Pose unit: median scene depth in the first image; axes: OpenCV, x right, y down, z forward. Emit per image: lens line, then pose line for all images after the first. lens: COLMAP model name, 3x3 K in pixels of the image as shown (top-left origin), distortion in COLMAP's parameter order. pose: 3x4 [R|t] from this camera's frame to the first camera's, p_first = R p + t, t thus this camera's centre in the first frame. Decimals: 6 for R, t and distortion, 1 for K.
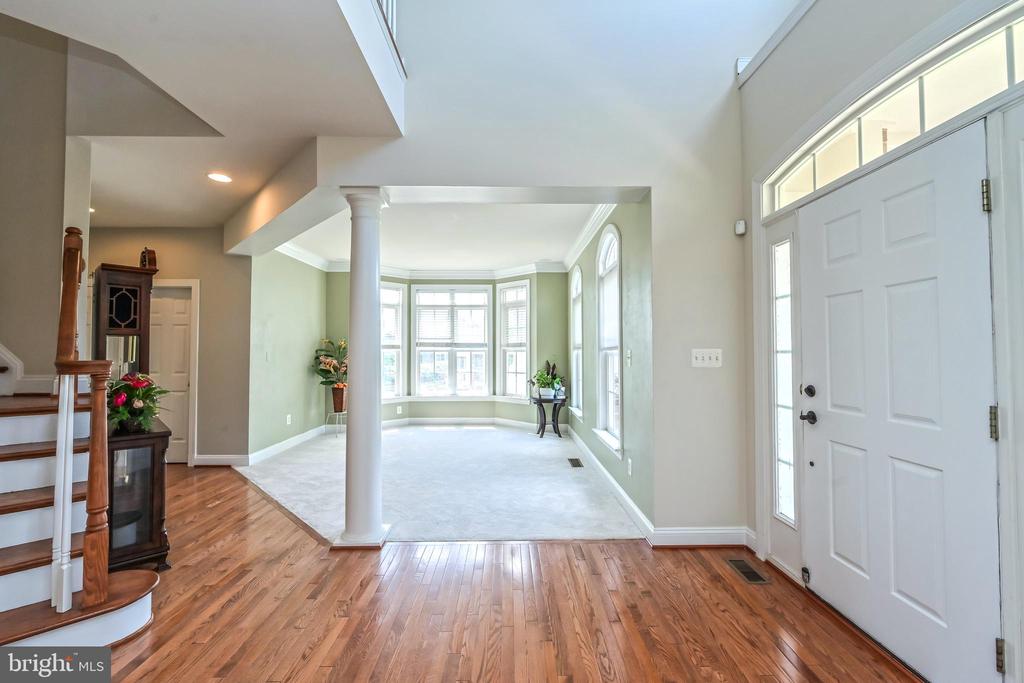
lens RADIAL K [[440.0, 0, 512.0], [0, 440.0, 341.5], [0, 0, 1]] dist [0.011280, 0.000047]
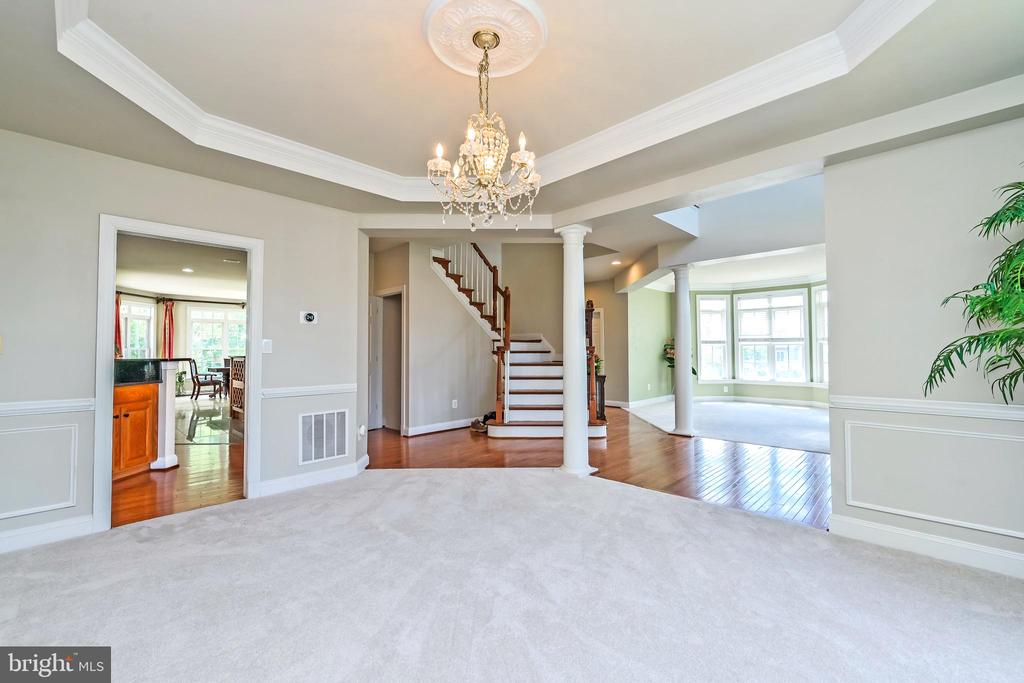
lens RADIAL K [[429.6, 0, 512.0], [0, 429.6, 341.5], [0, 0, 1]] dist [-0.002427, -0.000127]
pose [[0.713729, -0.017647, -0.700200, 0.194655], [0.022549, 0.999743, -0.002211, -0.001226], [0.700059, -0.014211, 0.713944, -0.380633]]
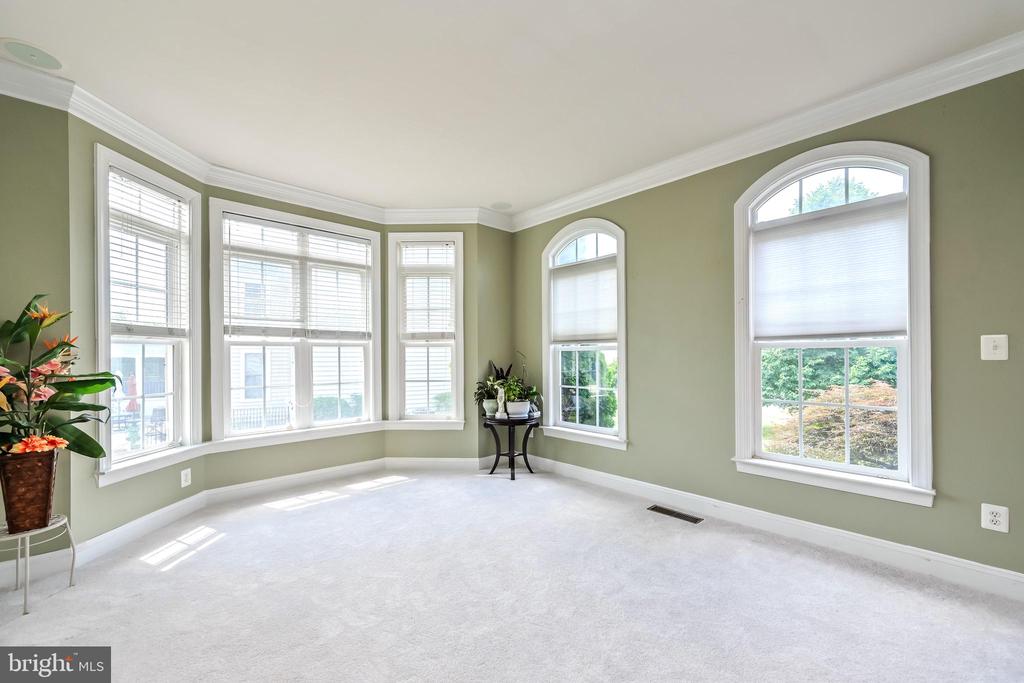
lens RADIAL K [[413.9, 0, 512.6], [0, 413.9, 355.9], [0, 0, 1]] dist [-0.000577, -0.000122]
pose [[0.732280, -0.002999, 0.680997, -0.294468], [-0.016557, 0.999616, 0.022207, 0.020132], [-0.680803, -0.027537, 0.731949, 0.477940]]
